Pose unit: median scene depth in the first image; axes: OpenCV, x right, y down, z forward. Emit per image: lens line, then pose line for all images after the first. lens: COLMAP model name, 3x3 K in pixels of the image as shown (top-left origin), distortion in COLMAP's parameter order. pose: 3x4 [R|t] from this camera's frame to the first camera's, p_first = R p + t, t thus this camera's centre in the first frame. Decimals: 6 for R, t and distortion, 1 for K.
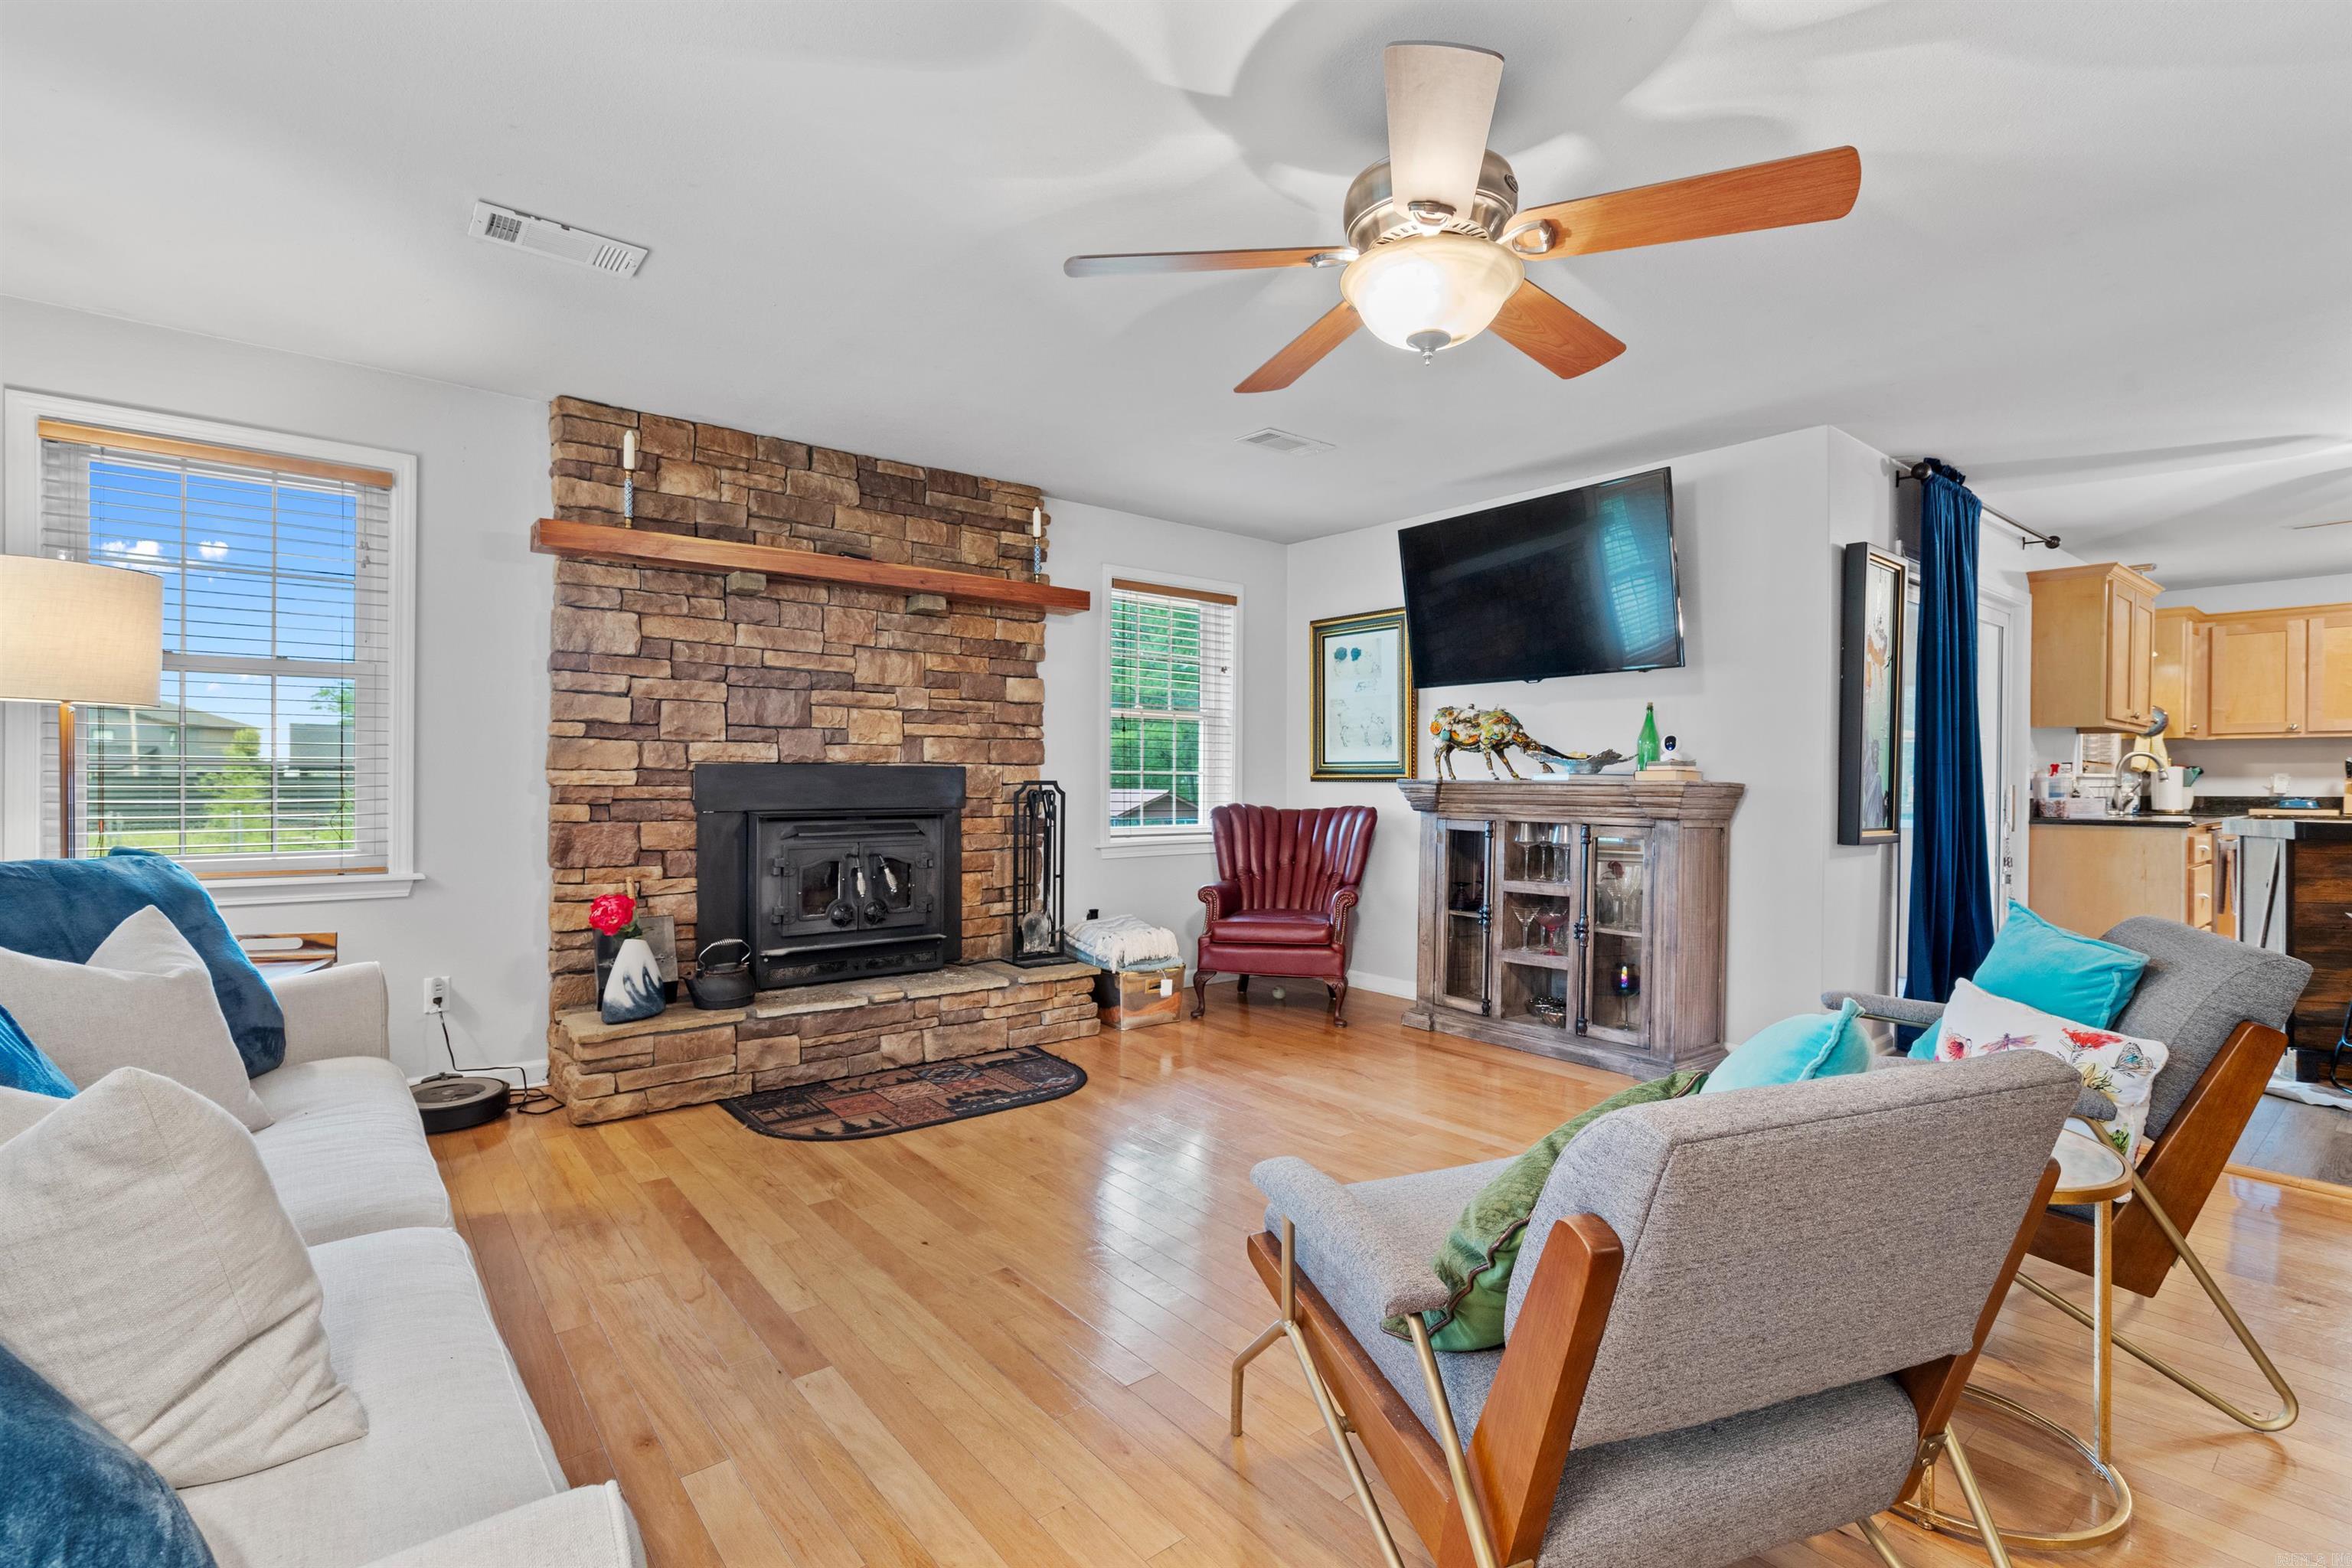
lens RADIAL K [[1068.6, 0, 1187.4], [0, 1068.6, 785.3], [0, 0, 1]] dist [-0.002078, 0.000738]
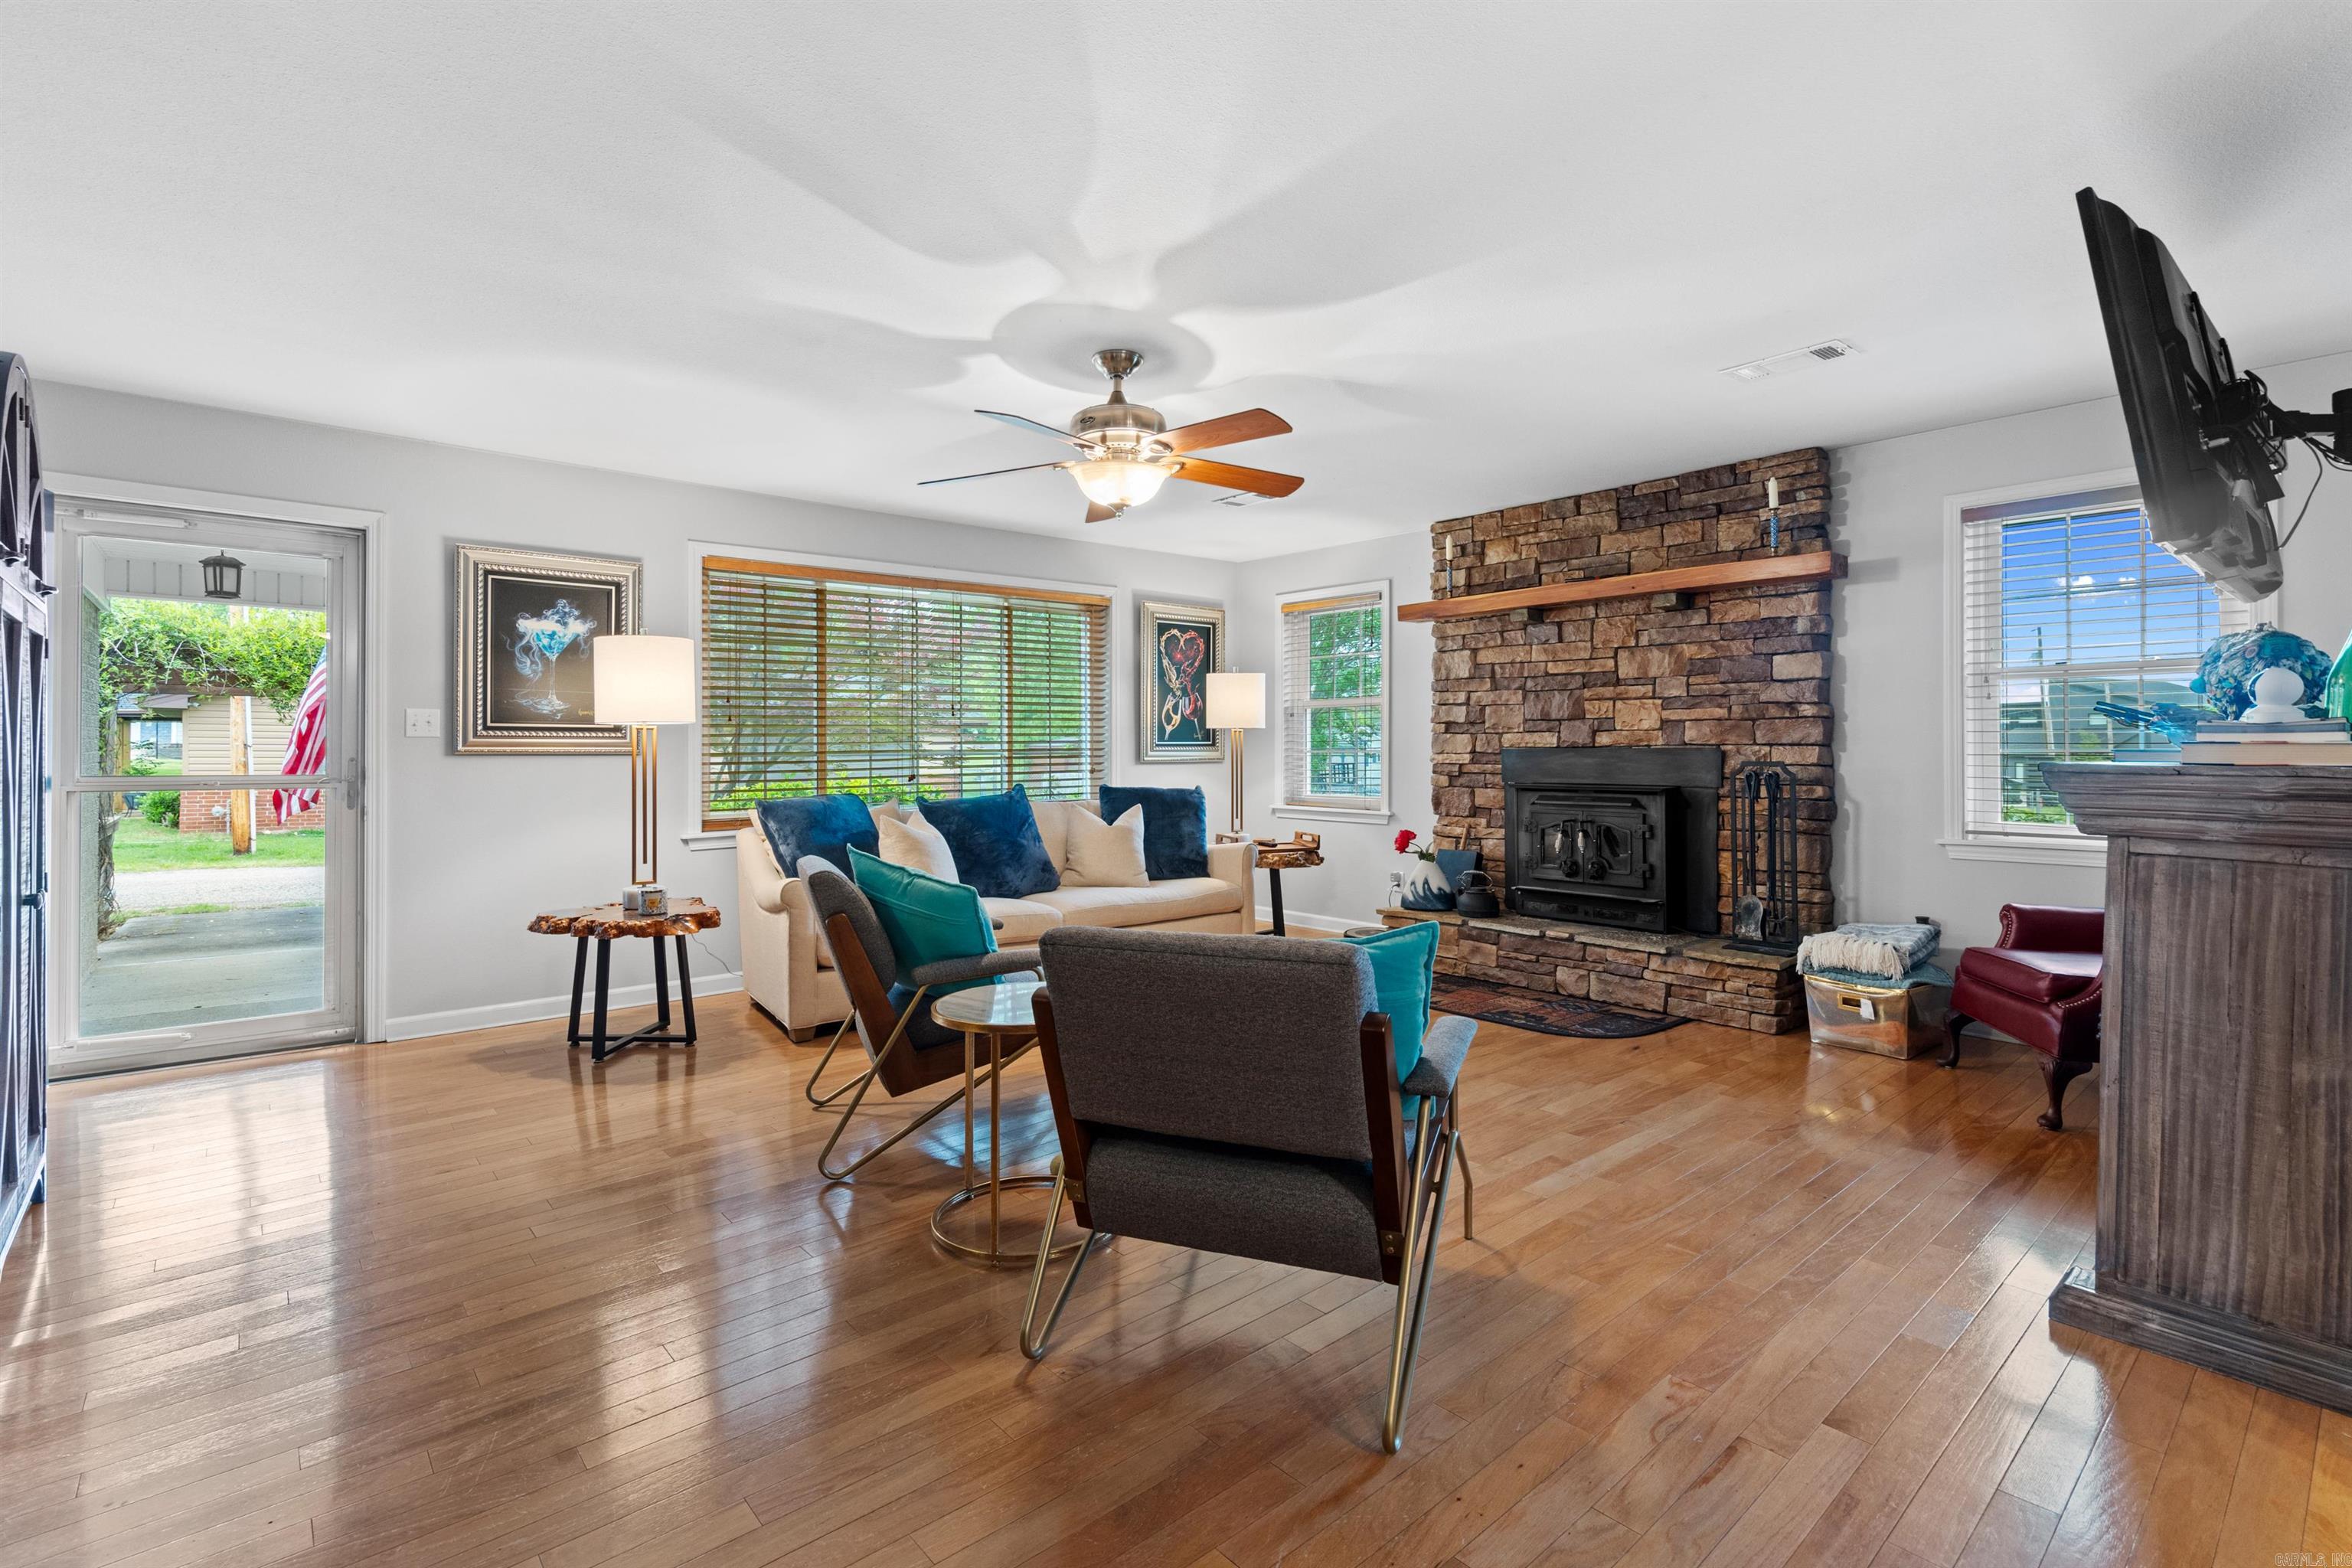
lens RADIAL K [[1068.6, 0, 1149.1], [0, 1068.6, 746.8], [0, 0, 1]] dist [-0.002078, 0.000738]
pose [[0.028051, -0.010993, -0.999546, 0.913837], [-0.006821, 0.999914, -0.011188, -0.003404], [0.999583, 0.007132, 0.027974, 0.469960]]
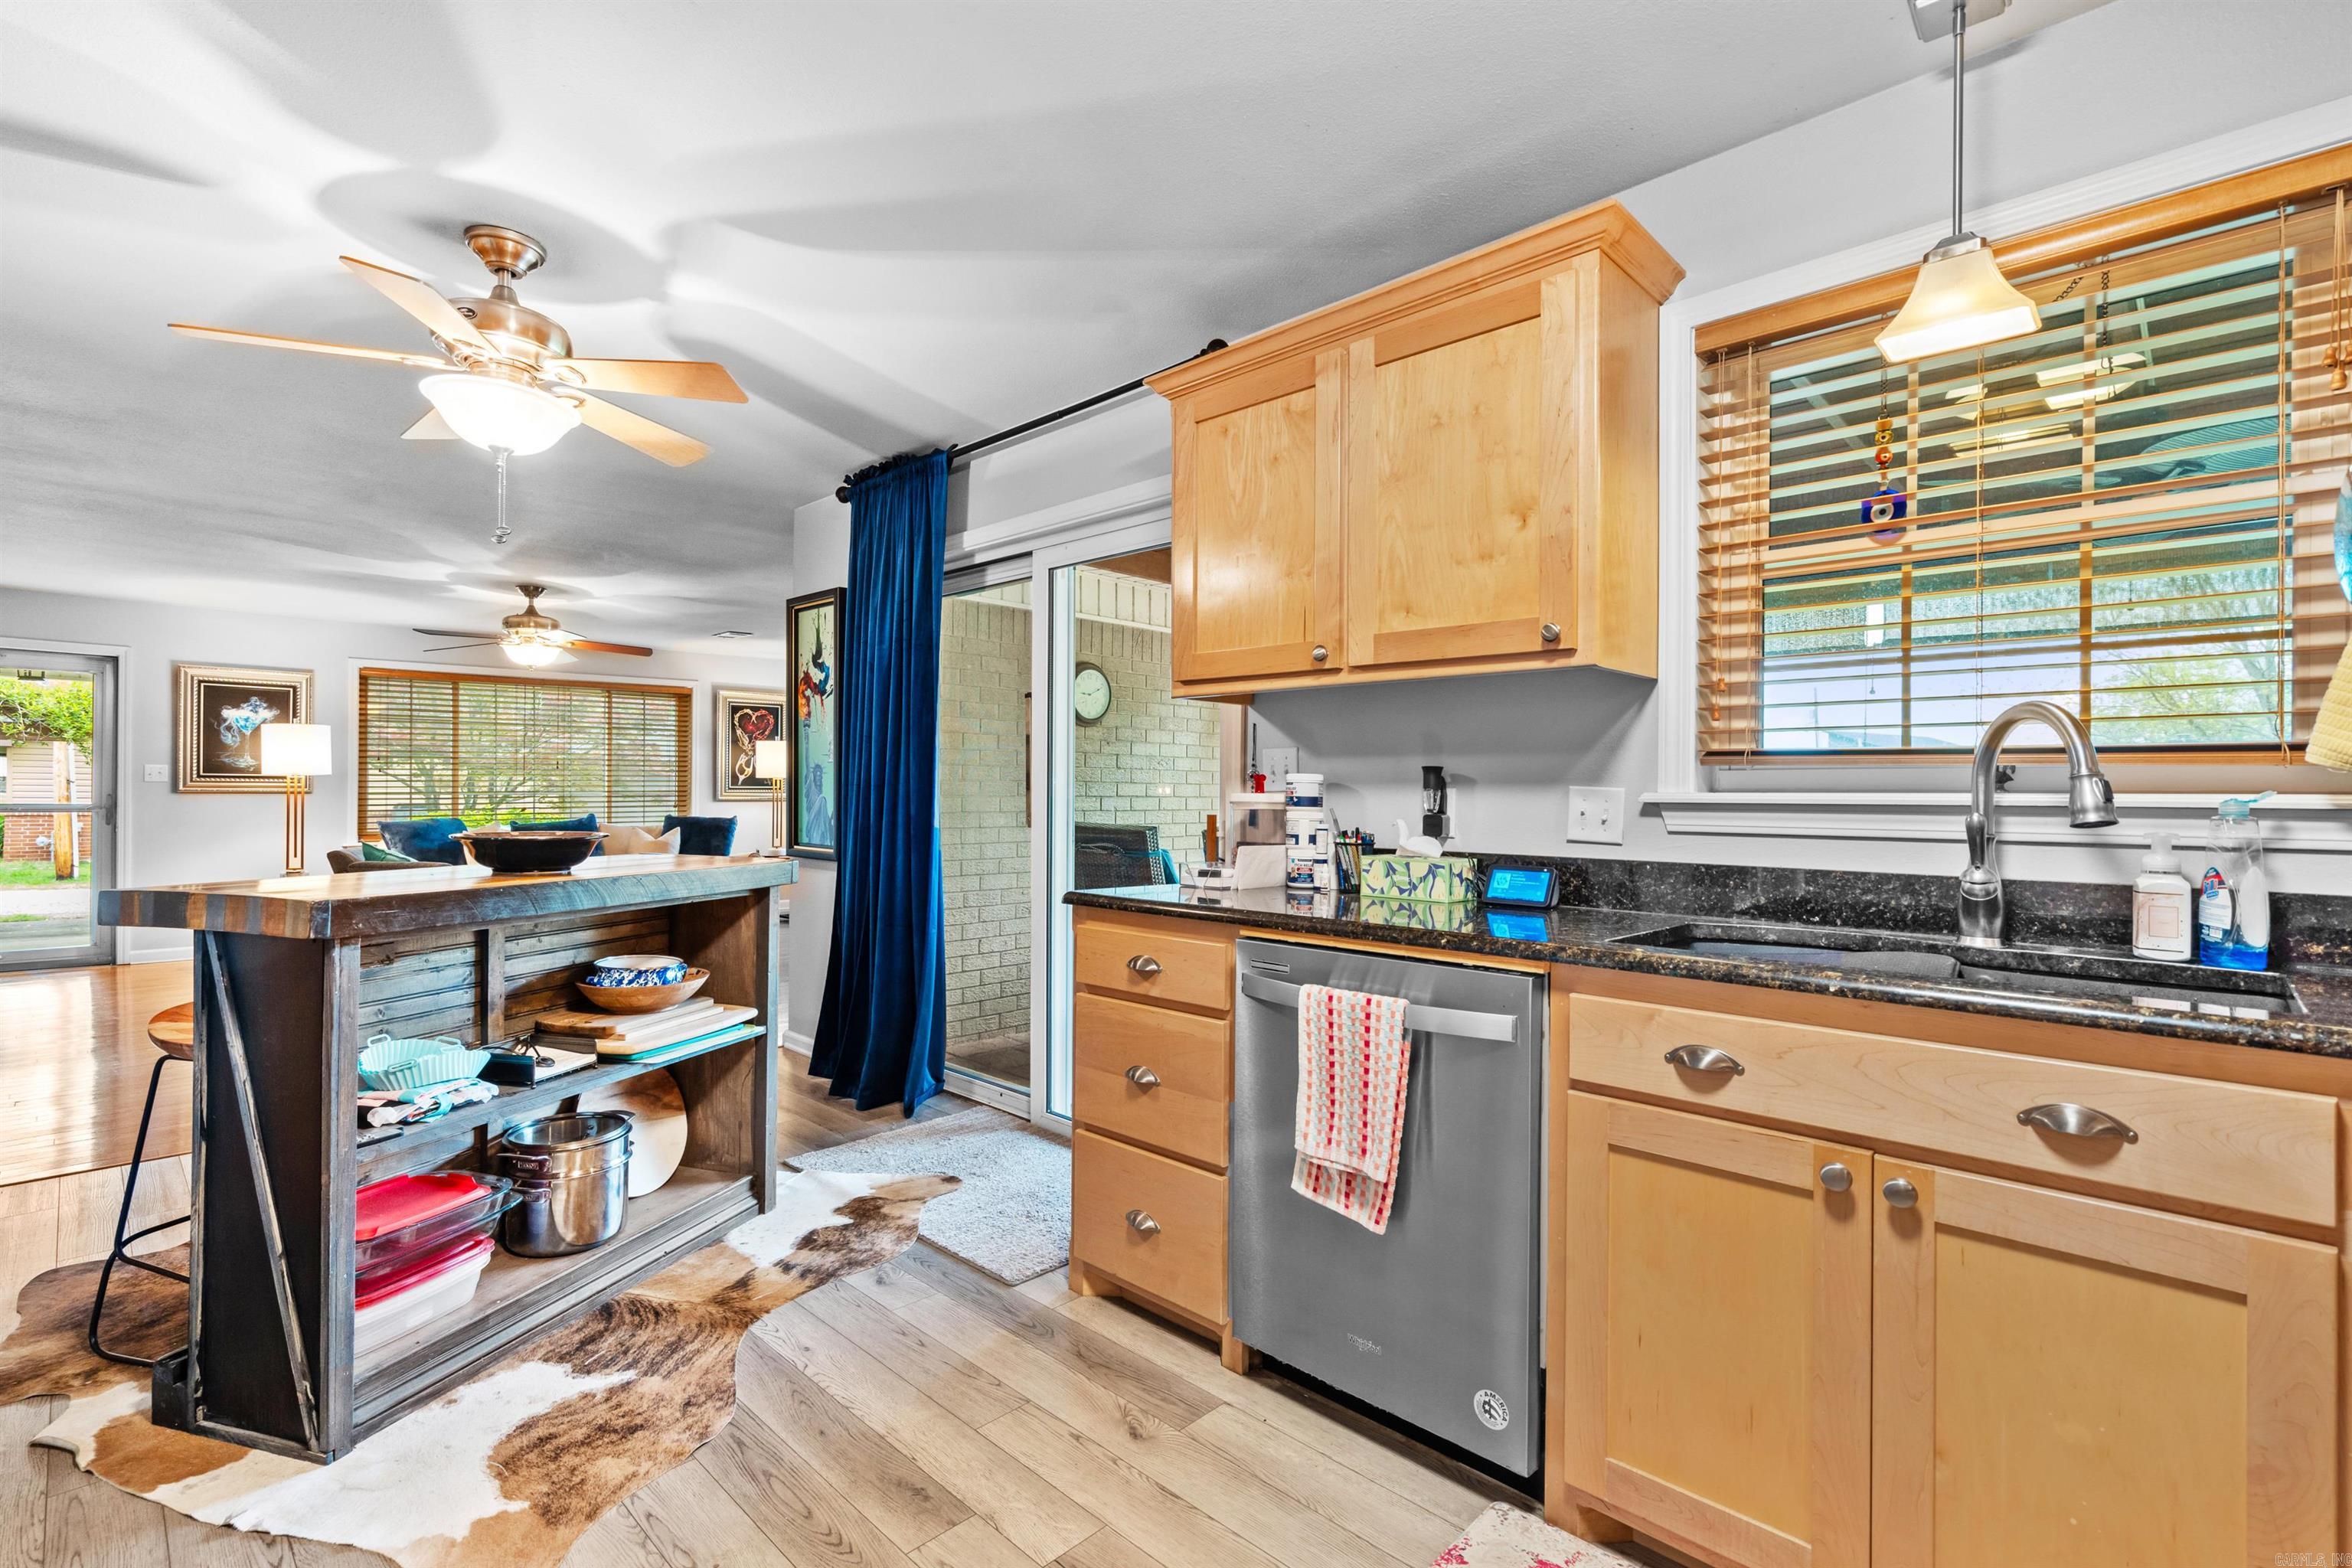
lens RADIAL K [[1068.6, 0, 1172.9], [0, 1068.6, 794.1], [0, 0, 1]] dist [-0.002078, 0.000738]
pose [[0.119396, -0.003951, -0.992839, 1.771002], [-0.011863, 0.999915, -0.005406, -0.009955], [0.992776, 0.012424, 0.119339, 1.225231]]
